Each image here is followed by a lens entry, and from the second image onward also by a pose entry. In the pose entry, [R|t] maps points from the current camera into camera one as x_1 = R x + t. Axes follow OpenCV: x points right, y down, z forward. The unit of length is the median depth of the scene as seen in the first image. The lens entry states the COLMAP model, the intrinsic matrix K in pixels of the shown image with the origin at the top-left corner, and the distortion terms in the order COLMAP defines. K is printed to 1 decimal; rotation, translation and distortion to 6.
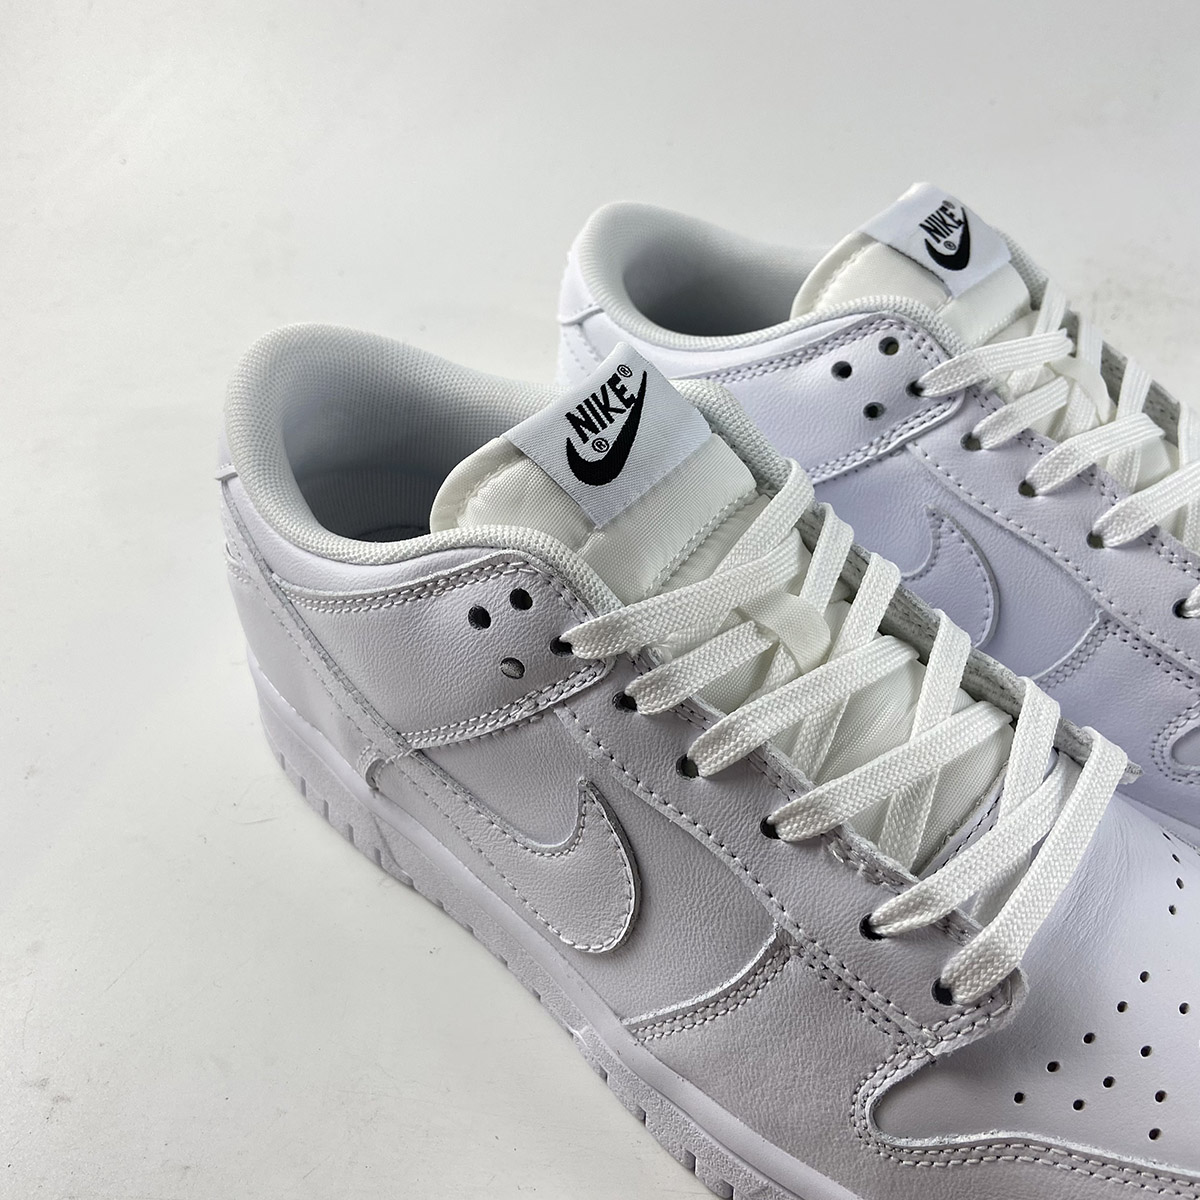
lens RADIAL K [[1181.3, 0, 603.1], [0, 1181.3, 592.2], [0, 0, 1]] dist [0.056150, 0.000000]
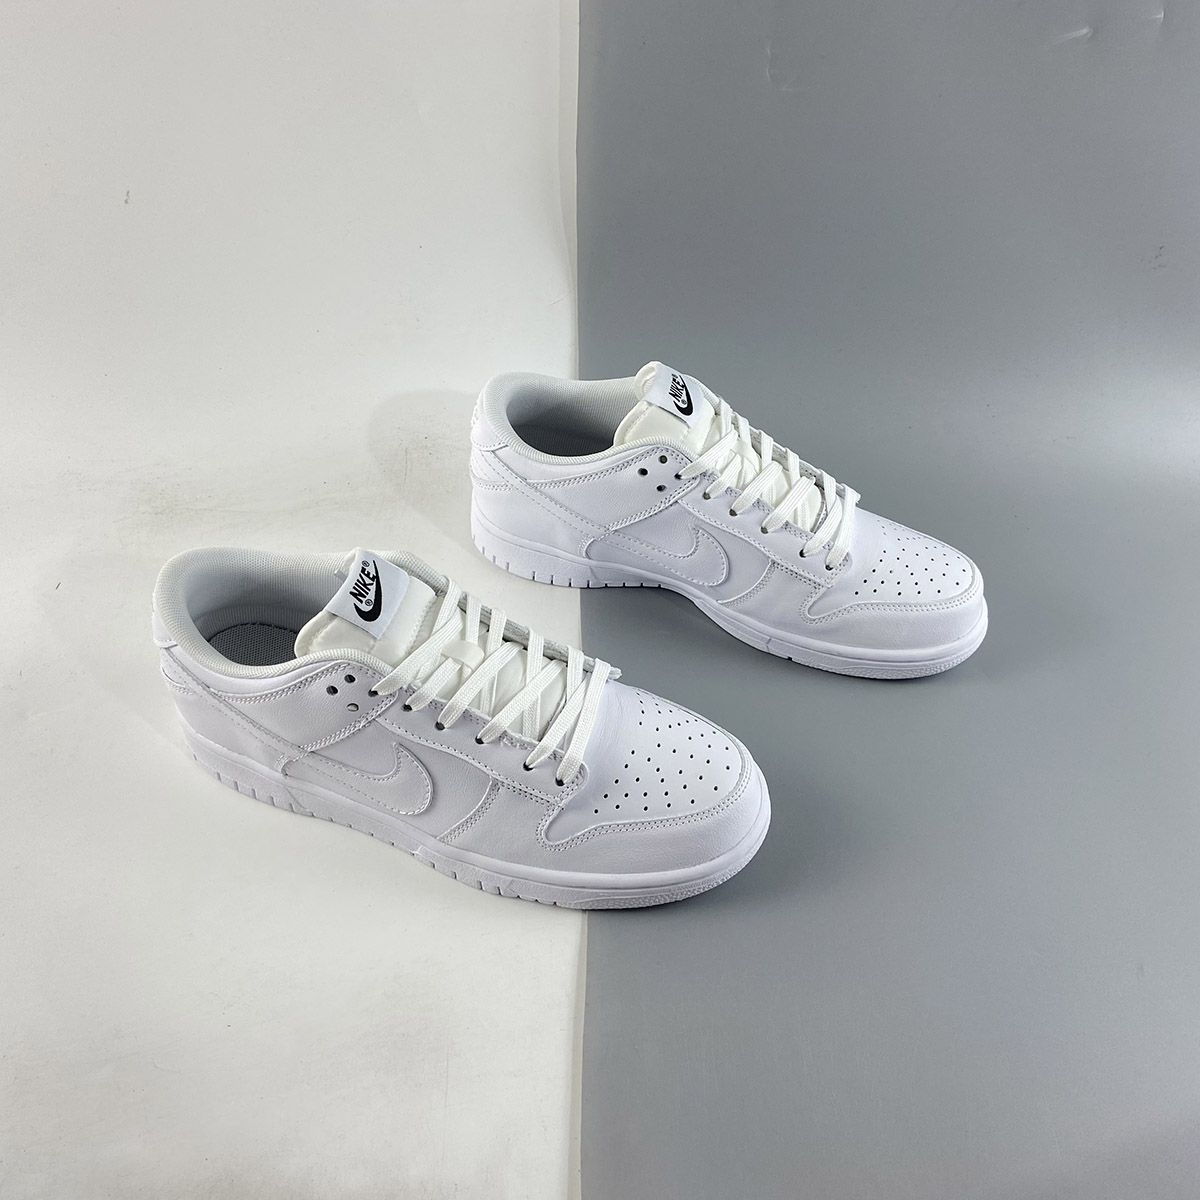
lens RADIAL K [[1181.3, 0, 604.5], [0, 1181.3, 600.8], [0, 0, 1]] dist [0.056150, 0.000000]
pose [[0.929178, -0.257530, 0.265153, -0.174720], [0.227597, 0.963846, 0.138568, -0.327958], [-0.291252, -0.068406, 0.954197, -1.264892]]
